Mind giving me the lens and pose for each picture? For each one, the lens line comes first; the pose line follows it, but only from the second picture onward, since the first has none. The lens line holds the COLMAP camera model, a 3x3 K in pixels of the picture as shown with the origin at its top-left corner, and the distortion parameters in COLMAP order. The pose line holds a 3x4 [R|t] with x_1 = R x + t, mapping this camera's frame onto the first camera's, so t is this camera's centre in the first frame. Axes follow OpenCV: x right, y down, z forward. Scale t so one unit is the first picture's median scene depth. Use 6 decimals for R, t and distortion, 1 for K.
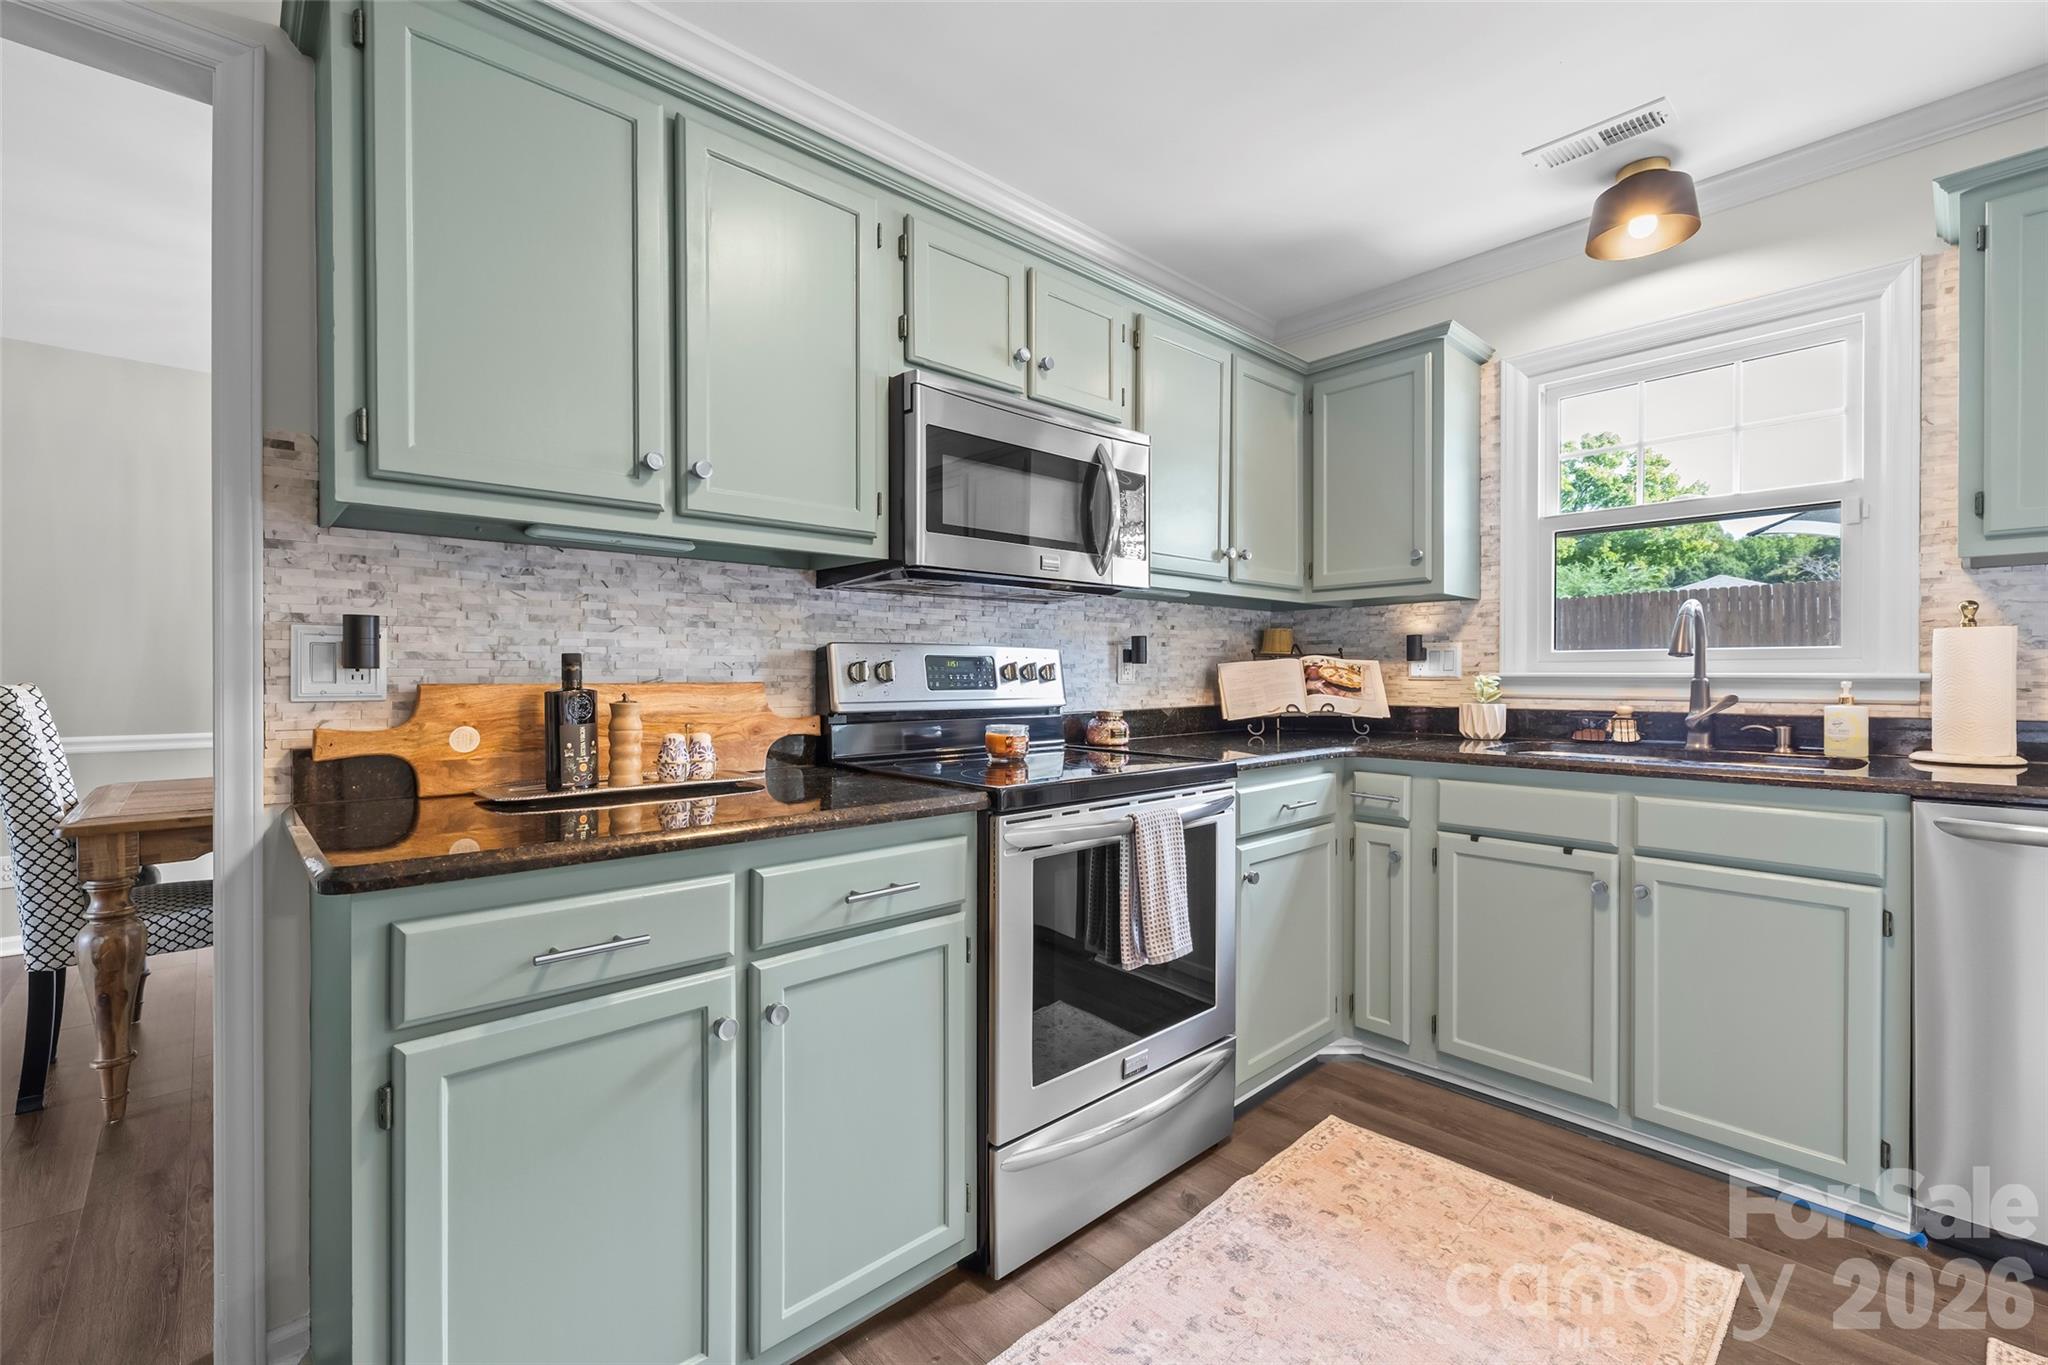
lens RADIAL K [[885.7, 0, 1022.0], [0, 885.7, 683.4], [0, 0, 1]] dist [0.009131, 0.000666]
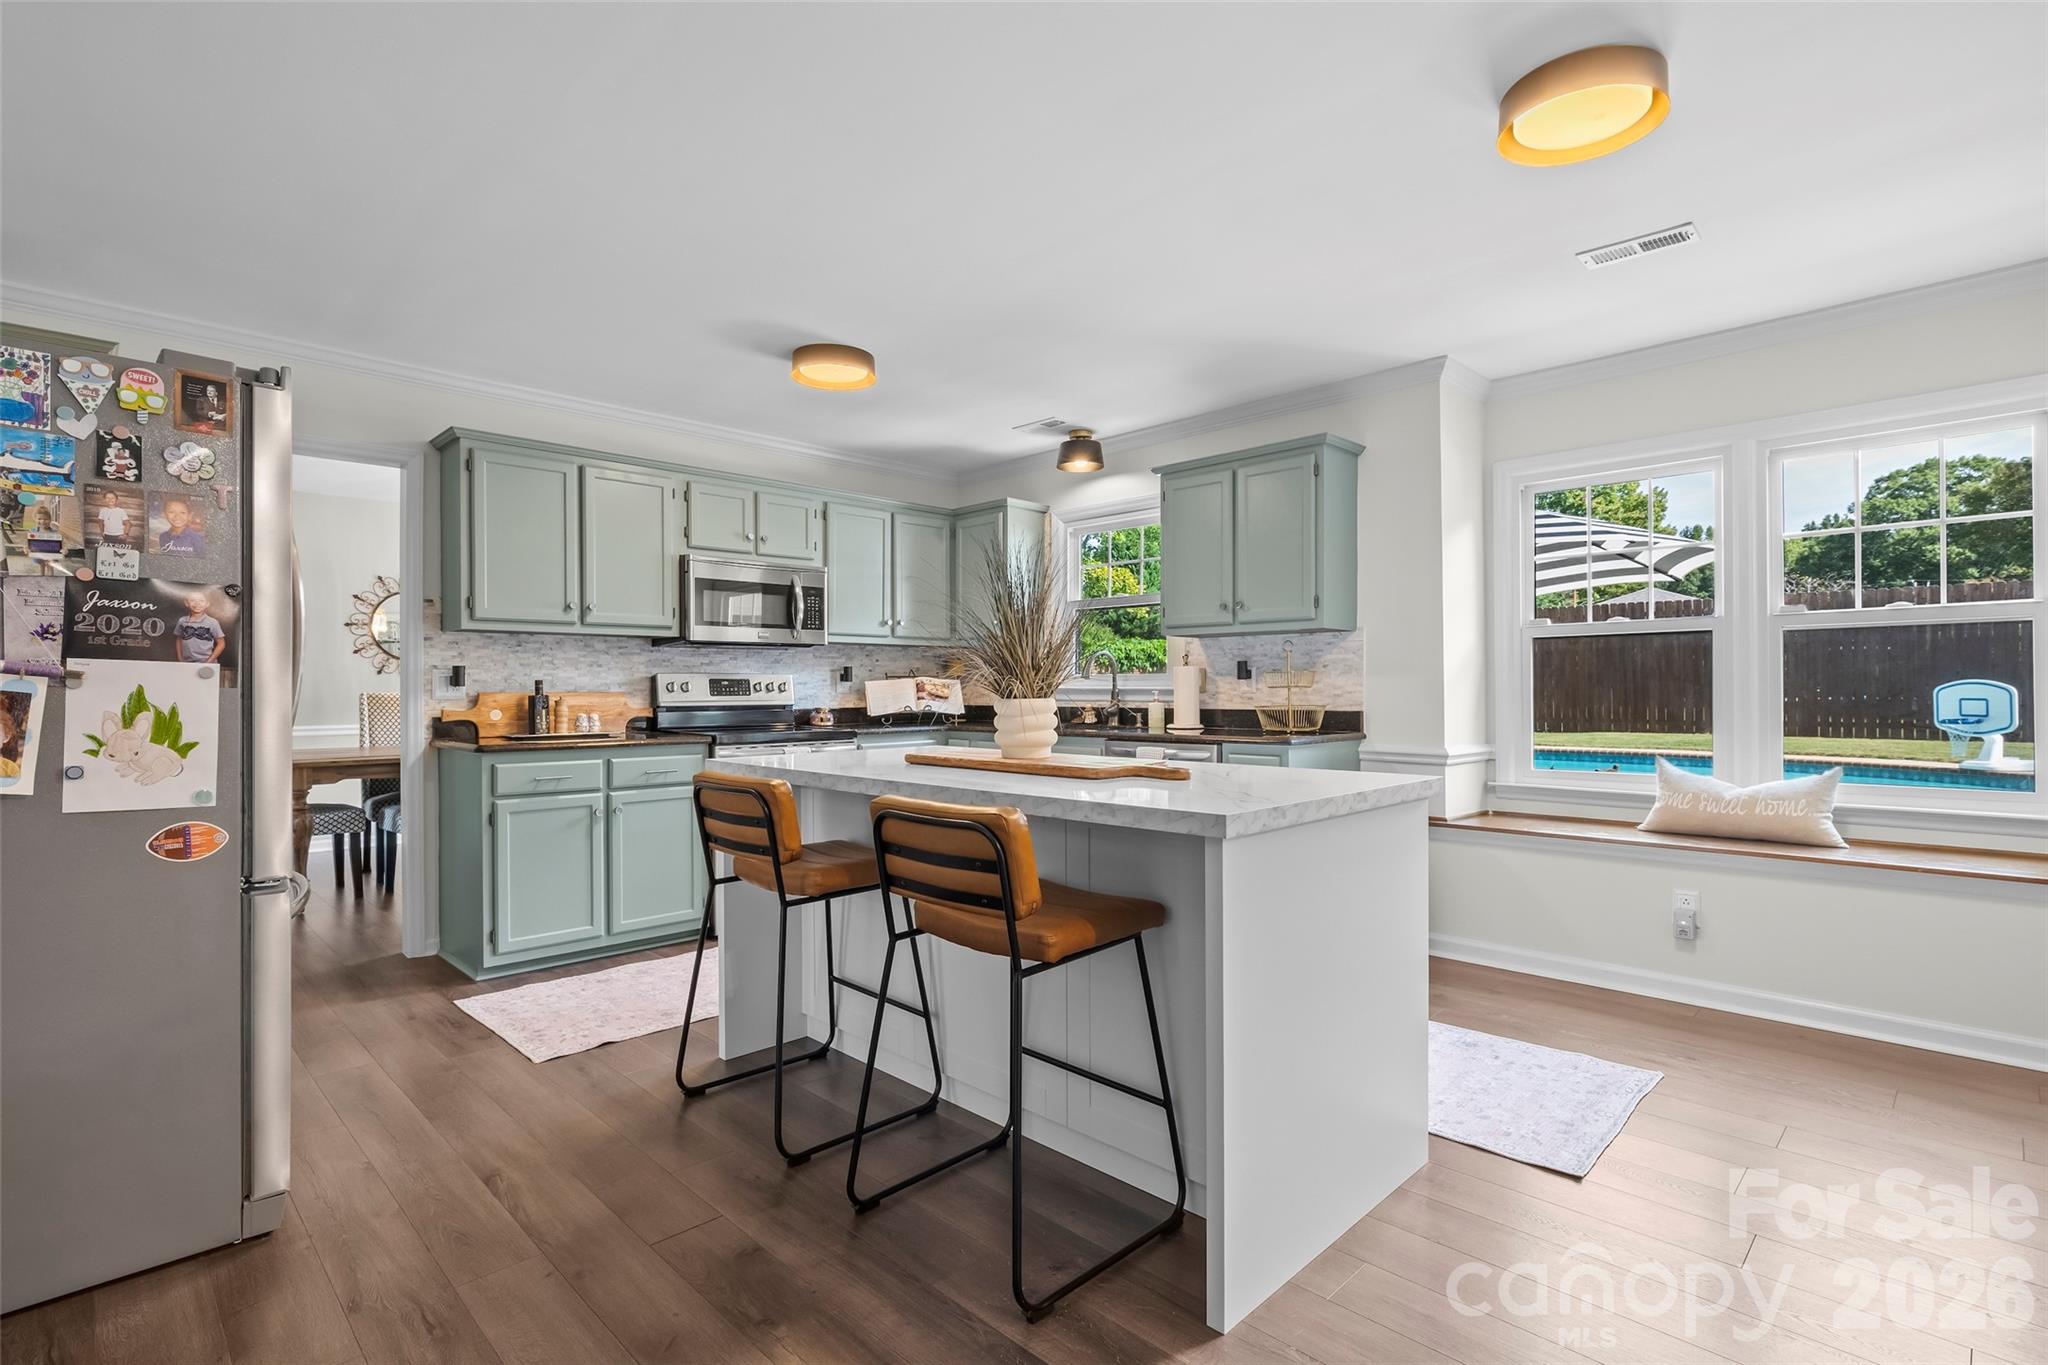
lens RADIAL K [[980.9, 0, 1018.7], [0, 980.9, 700.1], [0, 0, 1]] dist [-0.004801, -0.000311]
pose [[0.999452, -0.001584, 0.033065, 0.547129], [0.001466, 0.999993, 0.003580, 0.010658], [-0.033071, -0.003530, 0.999447, -1.315735]]
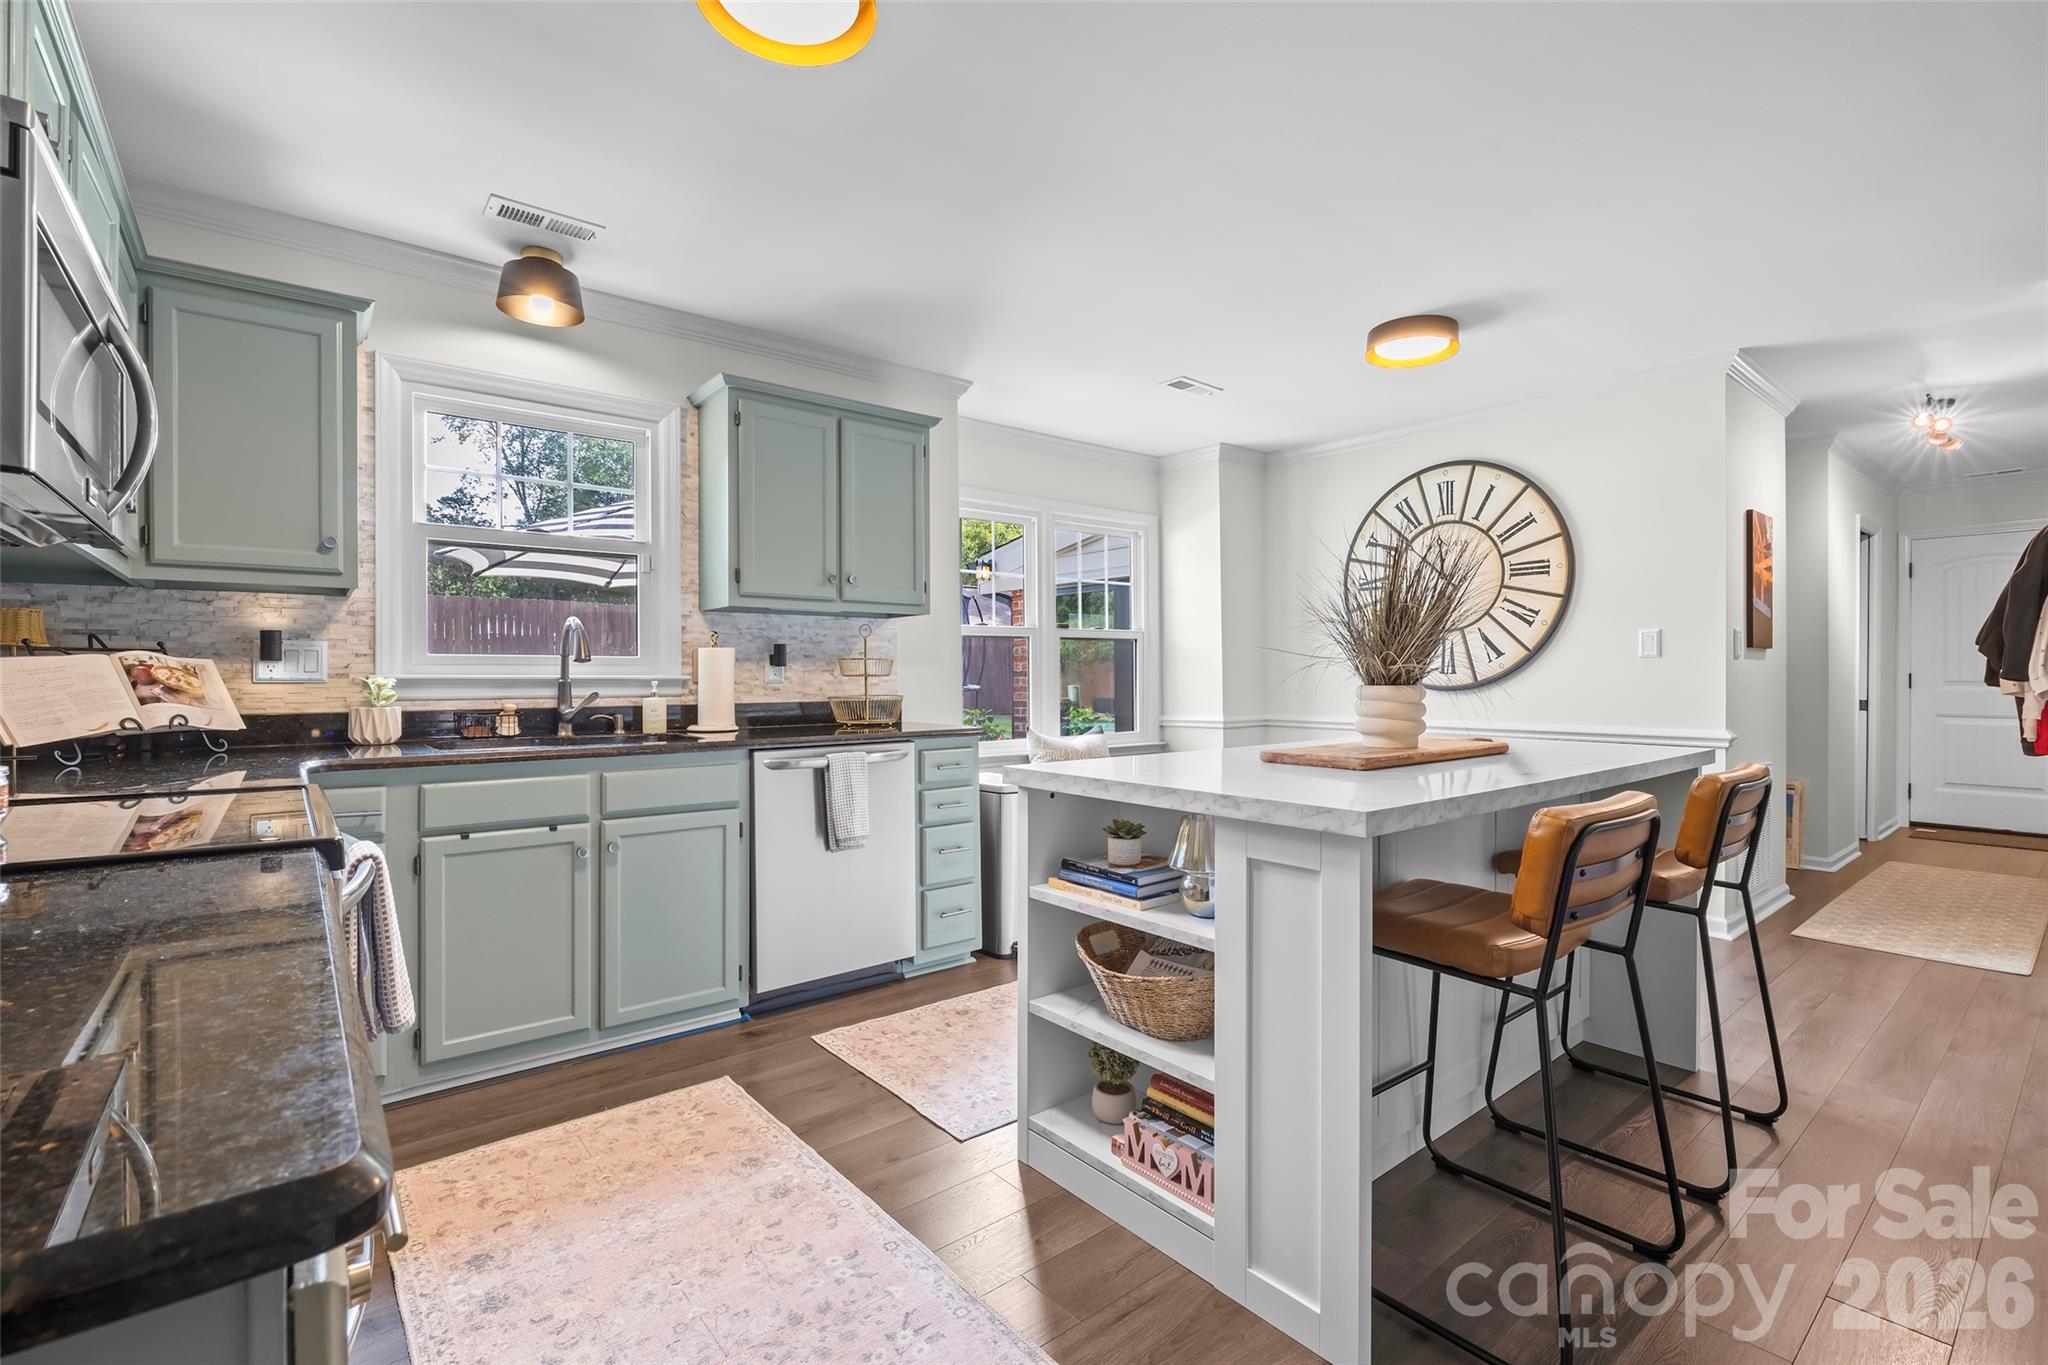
lens RADIAL K [[912.1, 0, 1012.5], [0, 912.1, 676.8], [0, 0, 1]] dist [-0.001403, 0.000474]
pose [[0.082181, -0.001358, 0.996617, -0.531442], [0.010478, 0.999945, 0.000499, -0.004005], [-0.996562, 0.010401, 0.082191, 0.305874]]
